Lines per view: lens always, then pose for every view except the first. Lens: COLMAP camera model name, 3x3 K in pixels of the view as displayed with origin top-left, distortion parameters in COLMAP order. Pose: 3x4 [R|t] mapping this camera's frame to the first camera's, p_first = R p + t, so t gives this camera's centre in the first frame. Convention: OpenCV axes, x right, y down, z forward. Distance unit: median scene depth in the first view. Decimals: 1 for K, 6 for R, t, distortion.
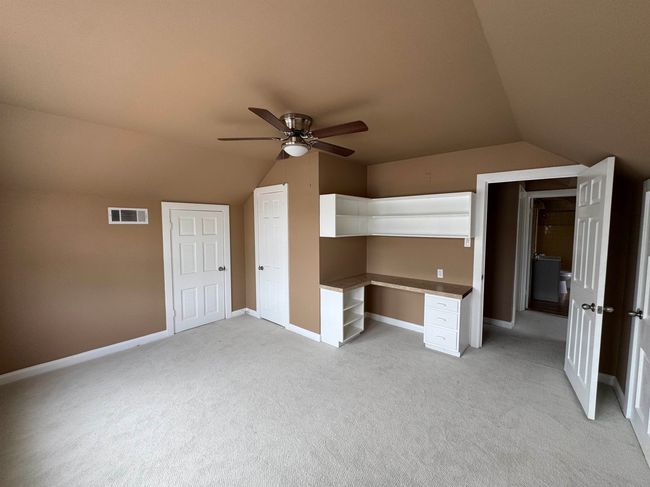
lens RADIAL K [[262.9, 0, 325.0], [0, 262.9, 243.5], [0, 0, 1]] dist [-0.000388, -0.000012]
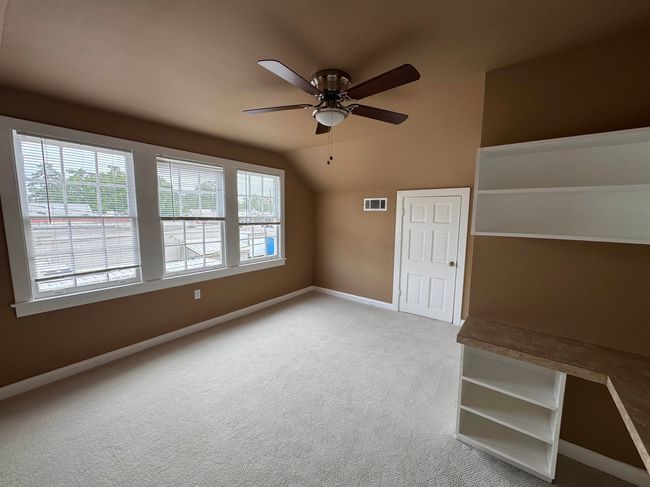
lens RADIAL K [[262.9, 0, 325.0], [0, 262.9, 243.5], [0, 0, 1]] dist [-0.000388, -0.000012]
pose [[0.053974, 0.118790, -0.991451, 0.495850], [-0.081995, 0.990073, 0.114161, -0.038700], [0.995170, 0.075133, 0.063179, 0.631681]]
